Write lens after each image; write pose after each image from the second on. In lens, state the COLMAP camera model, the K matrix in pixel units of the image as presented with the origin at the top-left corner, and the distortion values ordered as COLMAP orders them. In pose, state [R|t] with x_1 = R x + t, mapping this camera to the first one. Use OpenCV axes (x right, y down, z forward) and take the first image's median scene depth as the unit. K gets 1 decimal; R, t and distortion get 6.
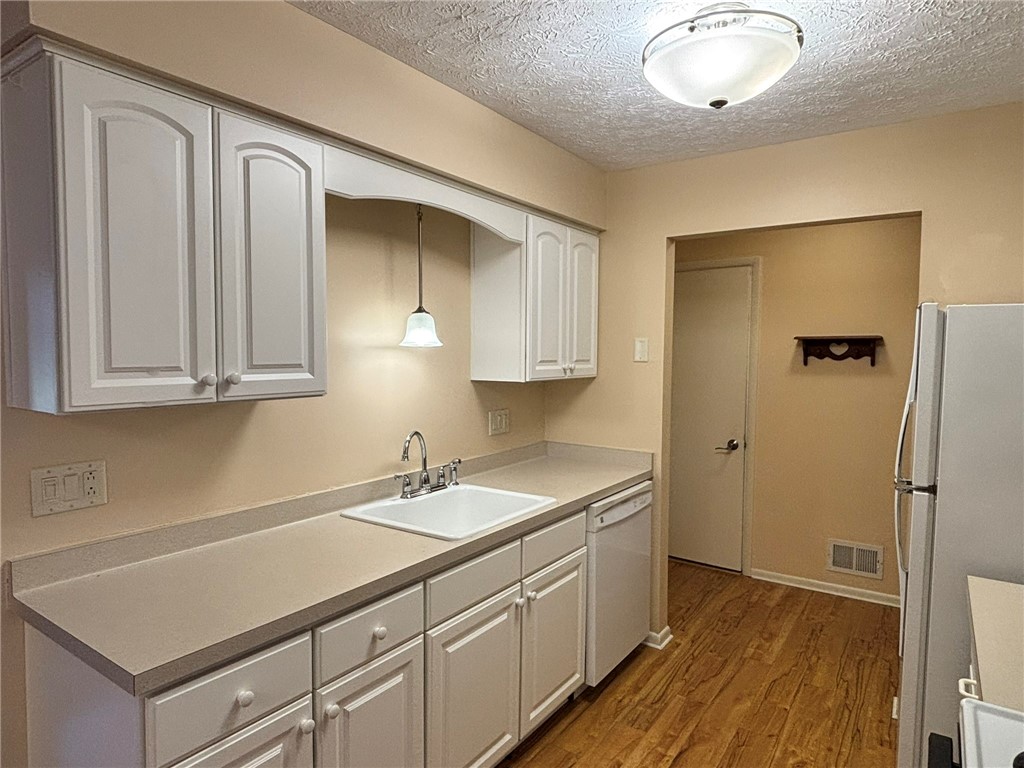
lens RADIAL K [[616.7, 0, 506.2], [0, 616.7, 386.0], [0, 0, 1]] dist [0.043402, -0.056331]
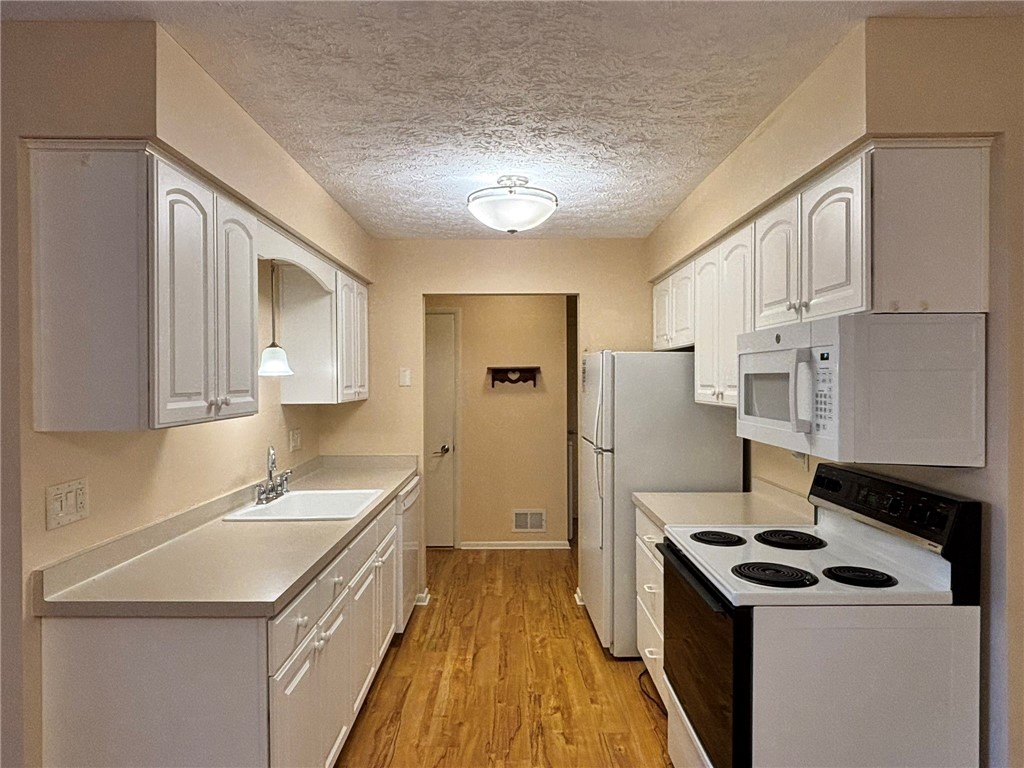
lens RADIAL K [[616.7, 0, 506.2], [0, 616.7, 386.0], [0, 0, 1]] dist [0.043402, -0.056331]
pose [[0.821015, -0.016681, 0.570664, -0.366892], [0.042325, 0.998601, -0.031703, 0.011493], [-0.569336, 0.050182, 0.820572, -0.200190]]
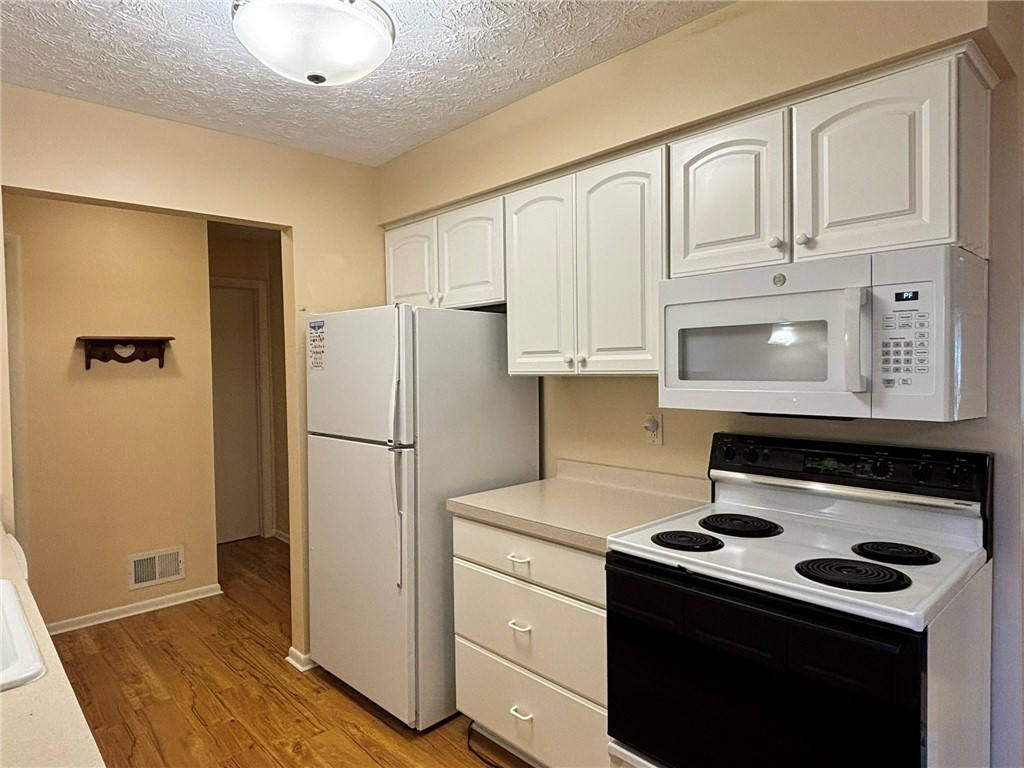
lens RADIAL K [[616.7, 0, 506.2], [0, 616.7, 386.0], [0, 0, 1]] dist [0.043402, -0.056331]
pose [[0.207515, -0.042154, 0.977323, -0.323856], [0.072726, 0.996971, 0.027559, 0.011397], [-0.975525, 0.065358, 0.209952, 0.310660]]
